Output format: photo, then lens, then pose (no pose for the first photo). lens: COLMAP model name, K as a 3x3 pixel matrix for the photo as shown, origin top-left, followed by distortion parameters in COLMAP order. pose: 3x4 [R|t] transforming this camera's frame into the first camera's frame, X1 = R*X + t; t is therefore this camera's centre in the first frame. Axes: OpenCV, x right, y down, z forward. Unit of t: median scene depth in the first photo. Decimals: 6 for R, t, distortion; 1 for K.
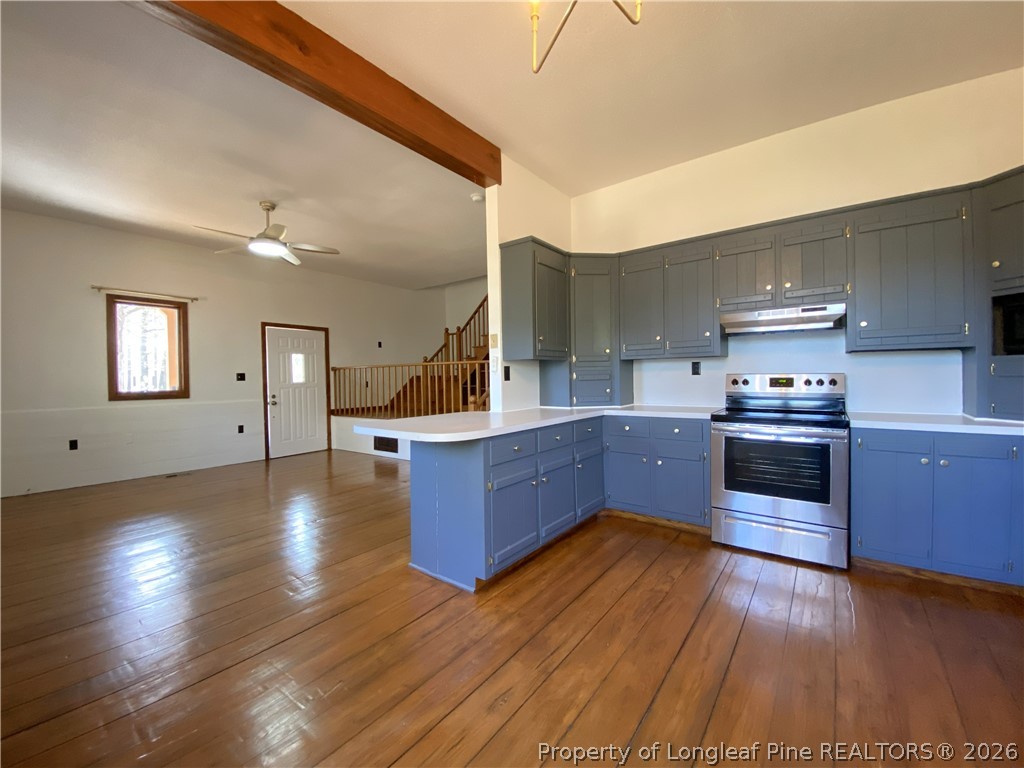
lens RADIAL K [[414.9, 0, 510.3], [0, 414.9, 380.4], [0, 0, 1]] dist [-0.000405, -0.001359]
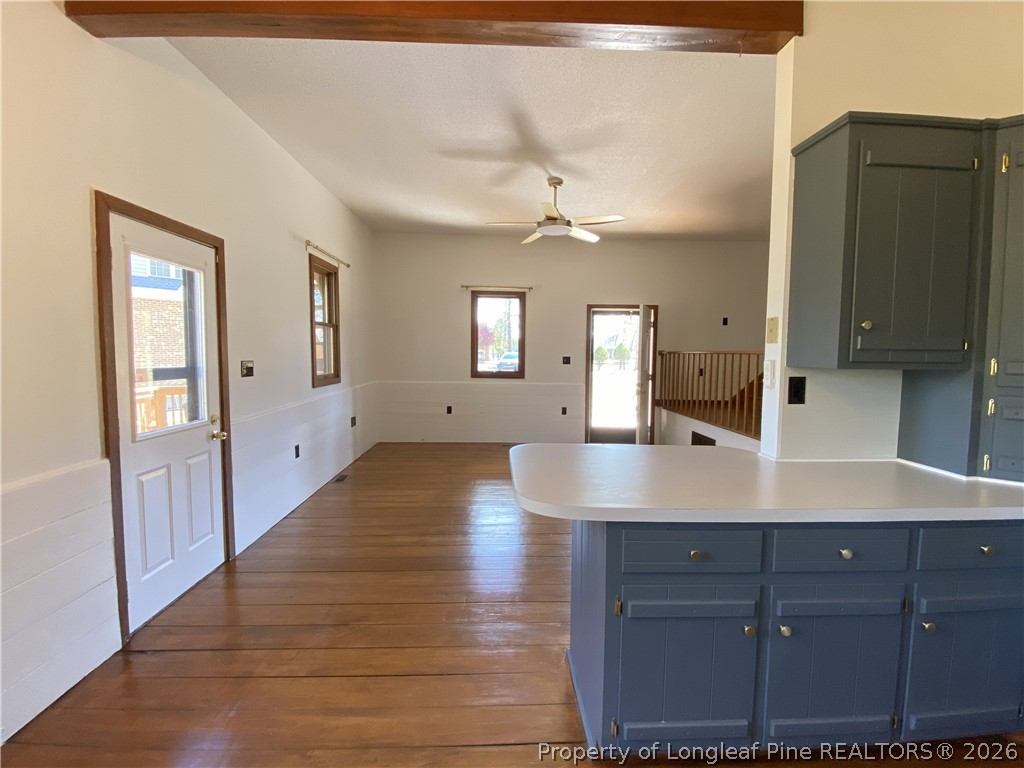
lens RADIAL K [[449.4, 0, 511.9], [0, 449.4, 381.2], [0, 0, 1]] dist [-0.018786, -0.001347]
pose [[0.632950, 0.075900, -0.770463, 0.153915], [-0.029914, 0.996837, 0.073626, -0.045723], [0.773615, -0.023554, 0.633219, 0.261952]]
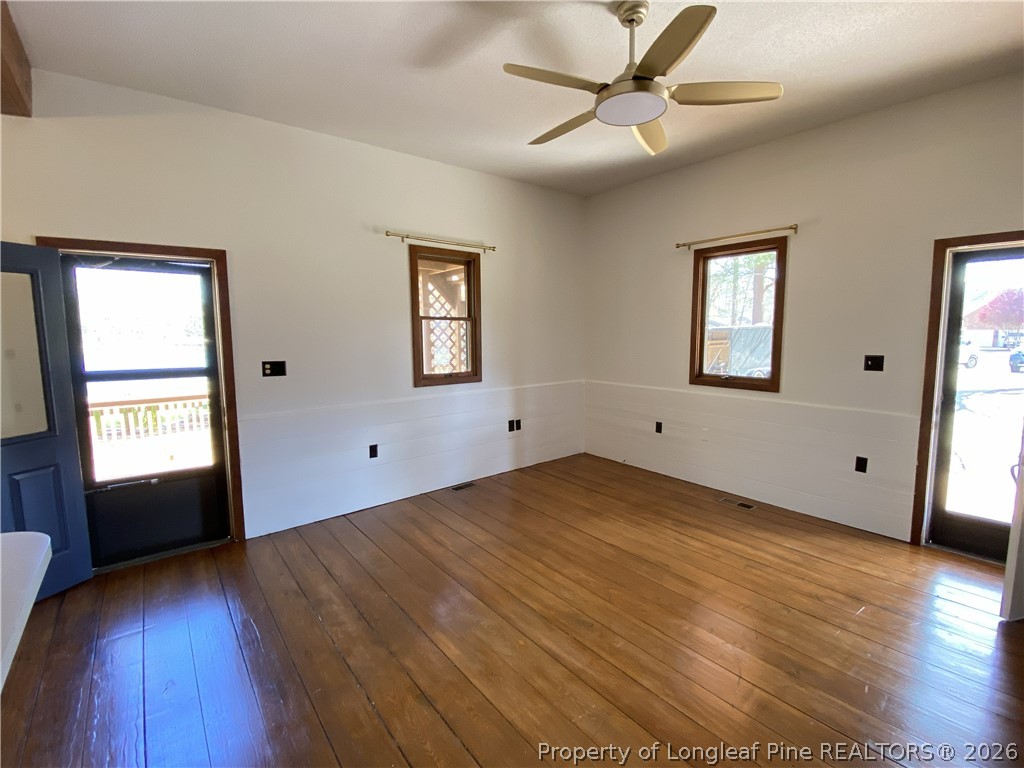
lens RADIAL K [[452.2, 0, 509.8], [0, 452.2, 380.1], [0, 0, 1]] dist [-0.001763, -0.000620]
pose [[-0.254296, 0.120740, -0.959560, -0.022659], [0.002767, 0.992263, 0.124122, -0.074531], [0.967122, 0.028909, -0.252663, 0.942547]]
